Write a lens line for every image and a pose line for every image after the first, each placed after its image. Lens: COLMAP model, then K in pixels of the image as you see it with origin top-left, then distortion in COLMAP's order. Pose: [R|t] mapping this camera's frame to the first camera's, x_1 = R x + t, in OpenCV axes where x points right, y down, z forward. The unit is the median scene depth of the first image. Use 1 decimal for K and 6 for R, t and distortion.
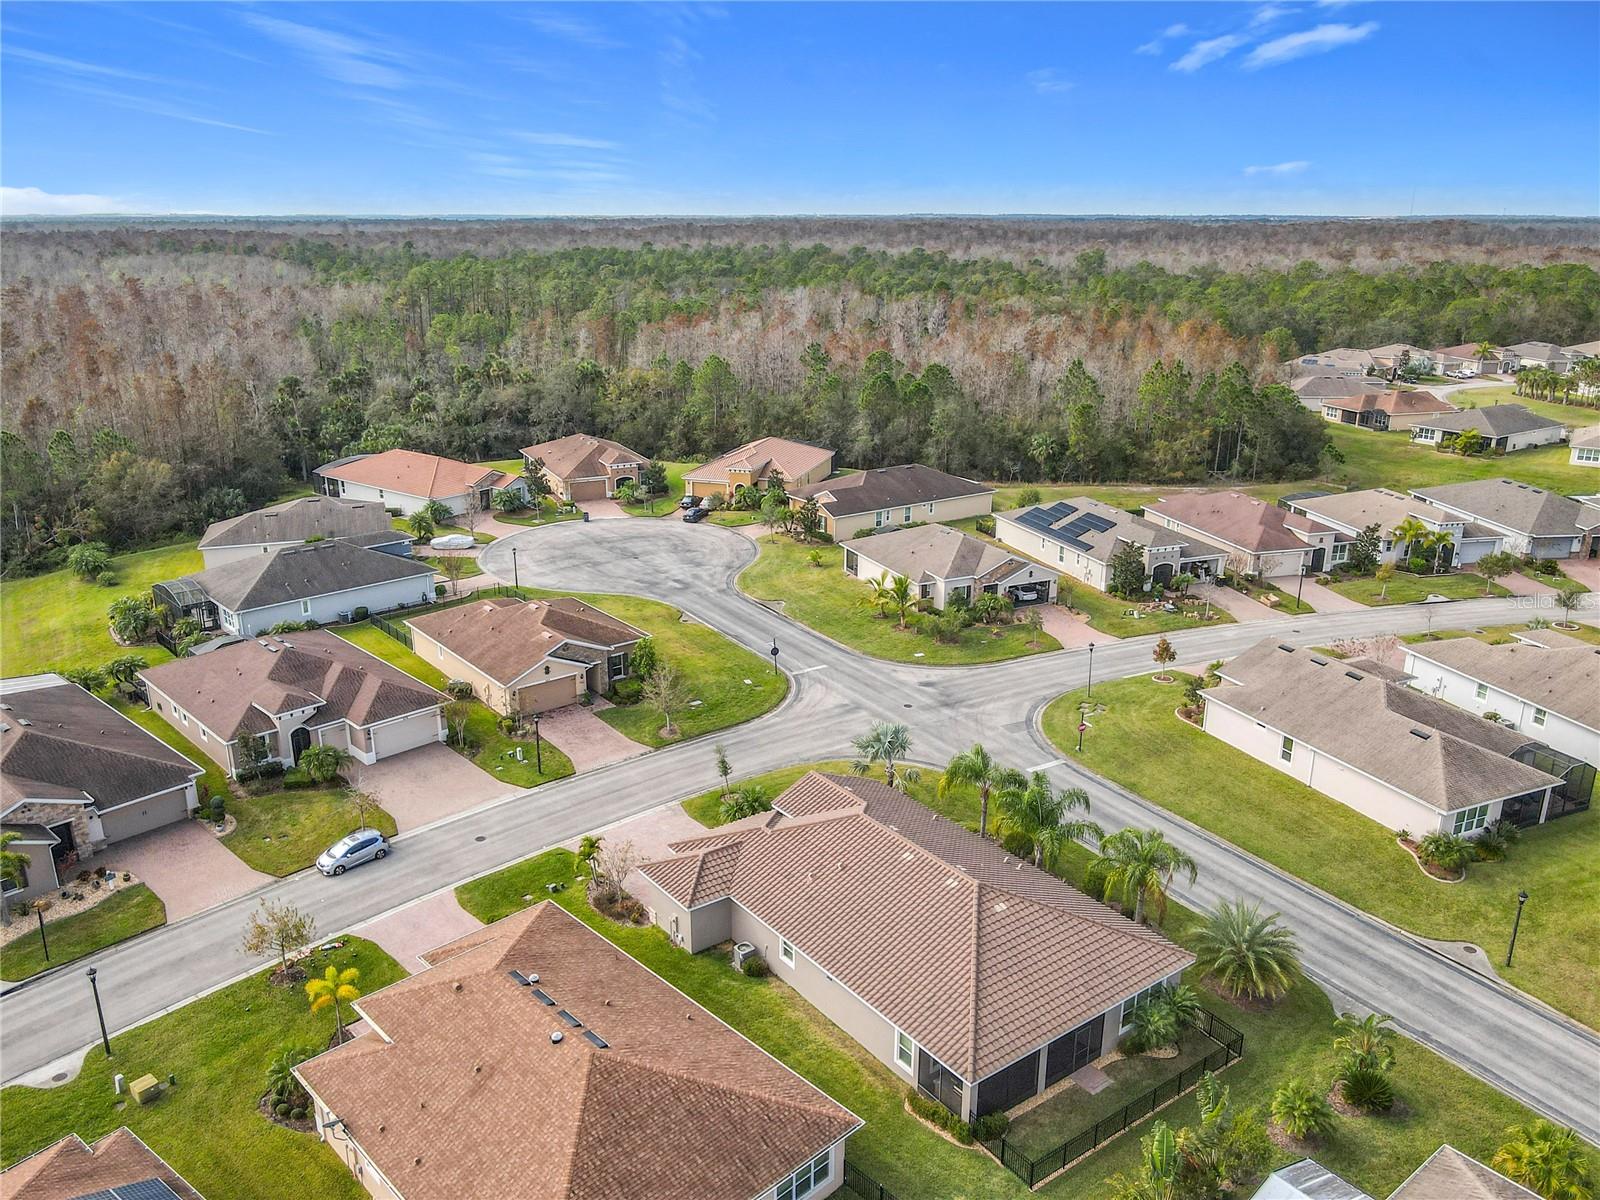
lens RADIAL K [[1207.1, 0, 791.2], [0, 1207.1, 610.4], [0, 0, 1]] dist [0.002898, 0.004140]
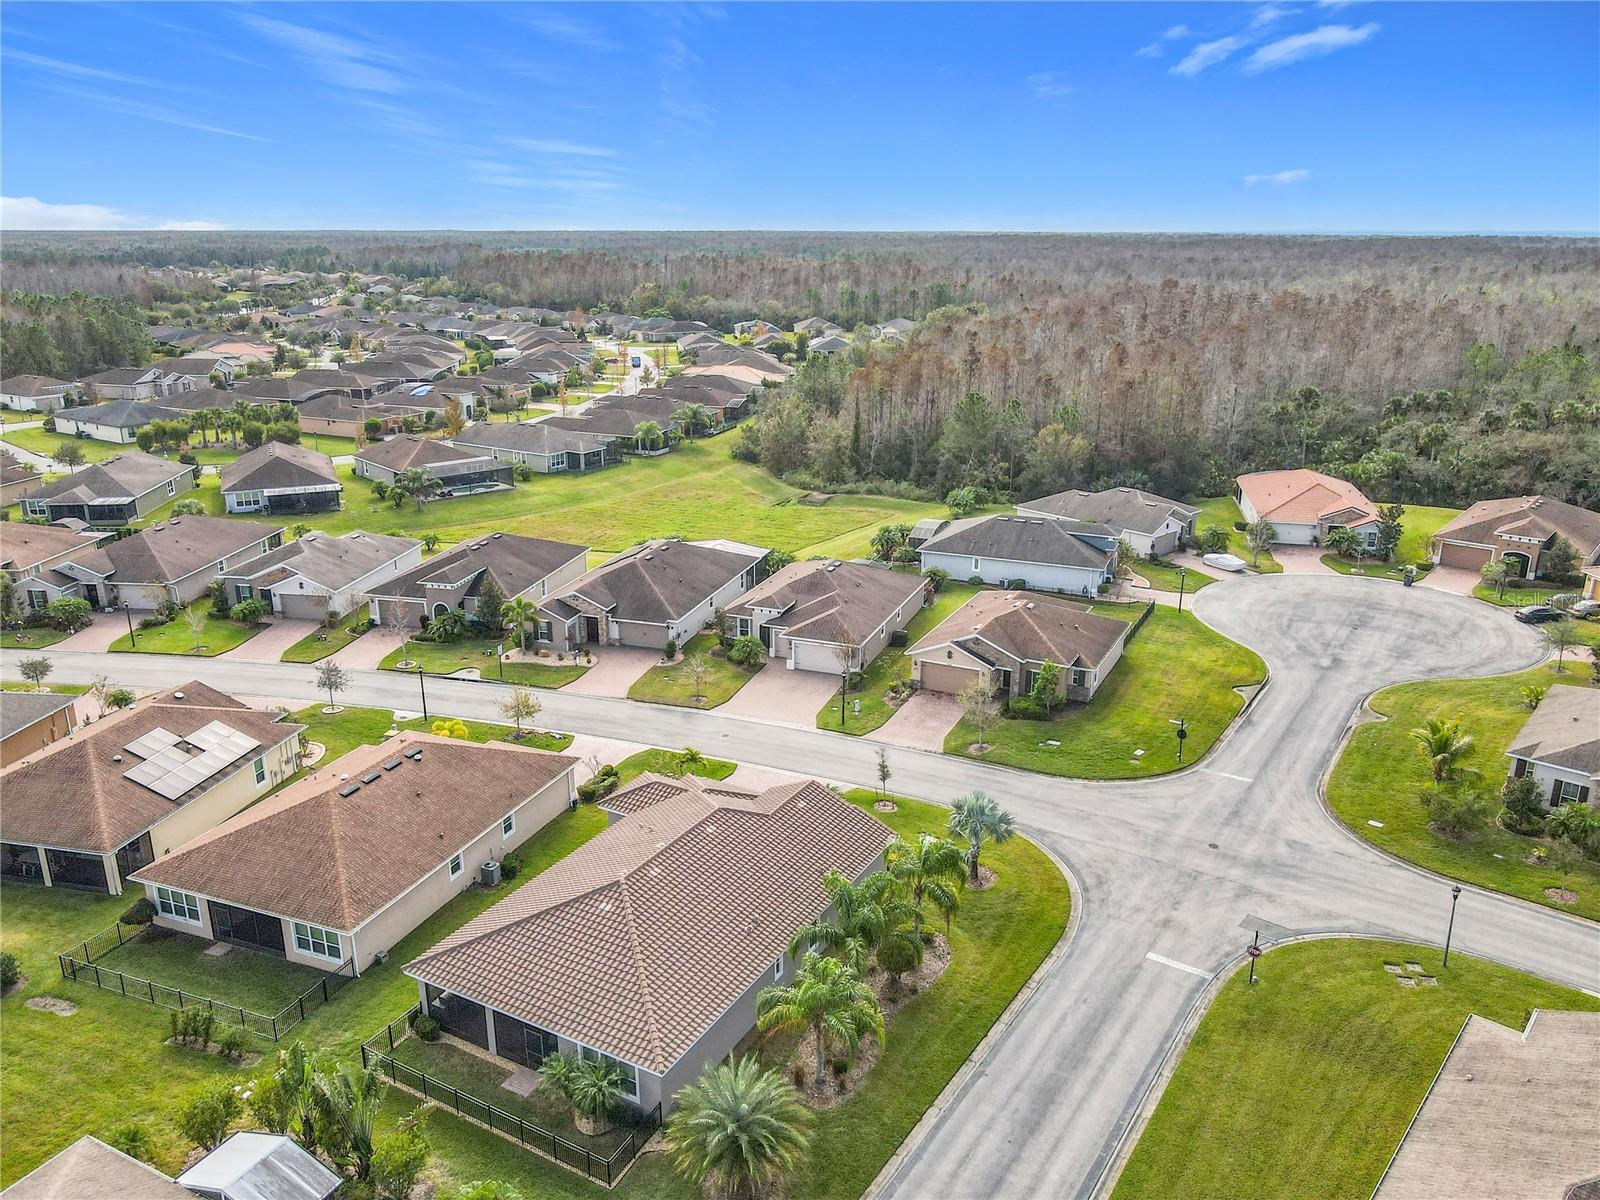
lens RADIAL K [[1207.1, 0, 791.2], [0, 1207.1, 610.4], [0, 0, 1]] dist [0.002898, 0.004140]
pose [[0.418603, 0.276823, -0.864951, 0.480716], [-0.286940, 0.943938, 0.163234, -0.089214], [0.861648, 0.179859, 0.474568, 0.284672]]
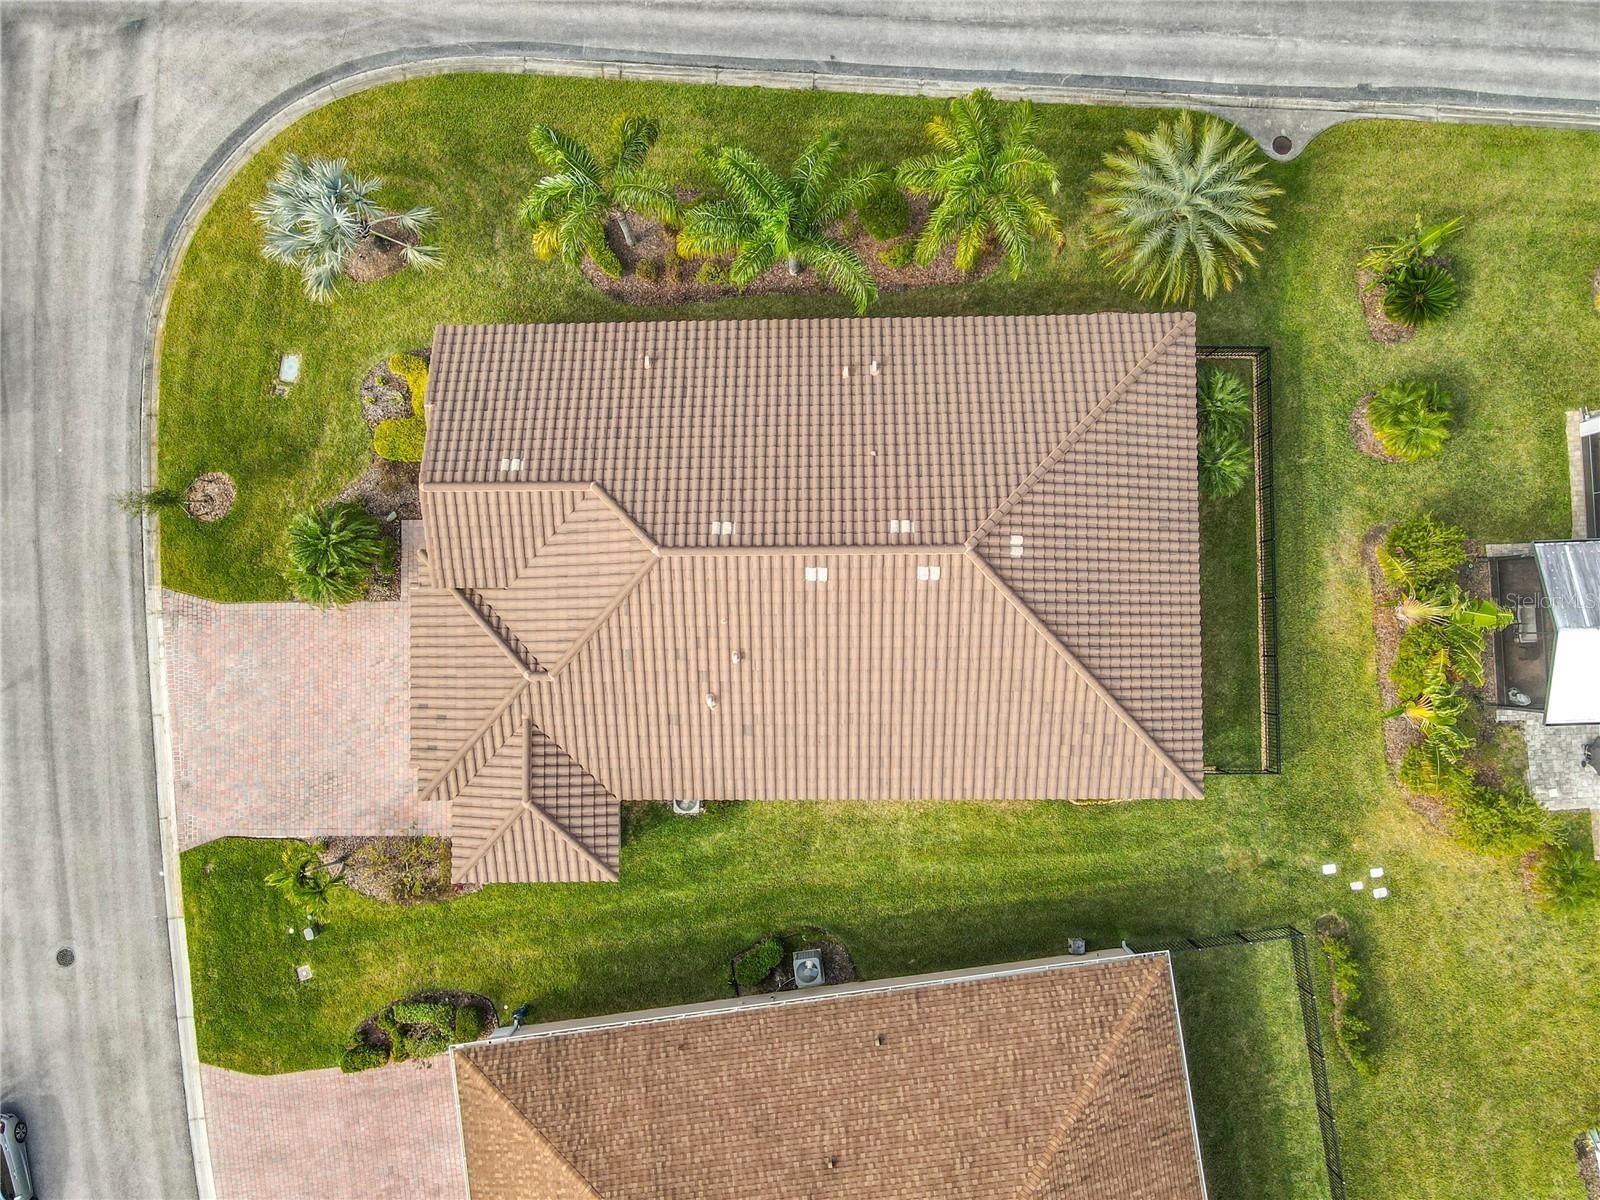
lens RADIAL K [[1207.1, 0, 791.2], [0, 1207.1, 610.4], [0, 0, 1]] dist [0.002898, 0.004140]
pose [[0.582571, -0.812758, 0.005990, 0.037298], [0.274172, 0.203449, 0.939914, -0.163960], [-0.765141, -0.545924, 0.341359, 0.399069]]
